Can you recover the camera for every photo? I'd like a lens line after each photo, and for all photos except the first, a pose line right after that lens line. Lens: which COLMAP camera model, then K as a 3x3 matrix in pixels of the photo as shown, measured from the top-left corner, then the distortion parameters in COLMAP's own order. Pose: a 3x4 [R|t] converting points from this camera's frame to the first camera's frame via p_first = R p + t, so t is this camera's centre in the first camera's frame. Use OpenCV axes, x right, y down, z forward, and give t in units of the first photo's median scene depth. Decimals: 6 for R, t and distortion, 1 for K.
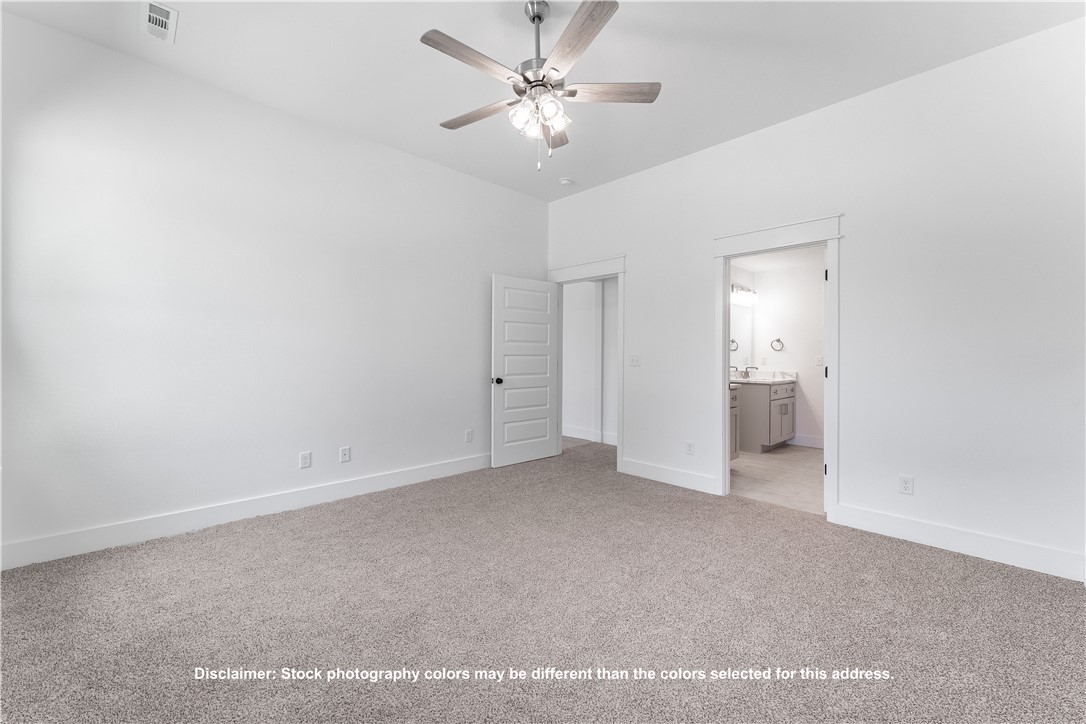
lens RADIAL K [[442.5, 0, 543.6], [0, 442.5, 358.6], [0, 0, 1]] dist [0.000467, -0.001055]
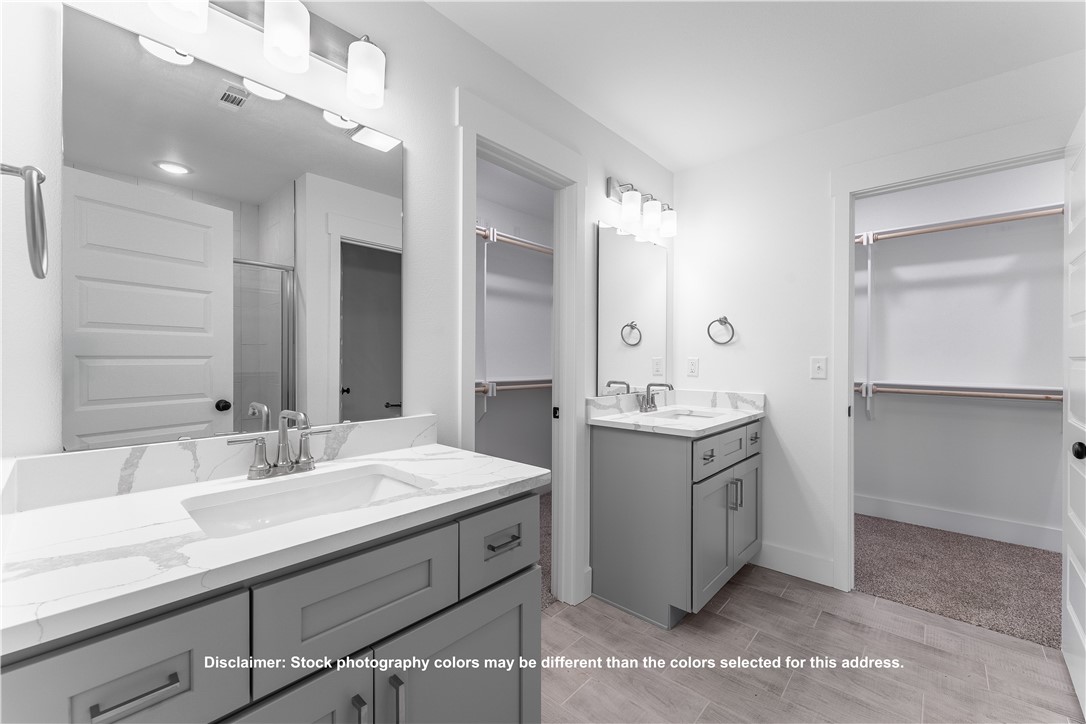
lens RADIAL K [[442.5, 0, 542.8], [0, 442.5, 362.0], [0, 0, 1]] dist [0.000467, -0.001055]
pose [[0.997865, -0.000082, 0.065312, 0.338013], [0.000209, 0.999998, -0.001947, 0.000271], [-0.065311, 0.001957, 0.997863, 0.601104]]
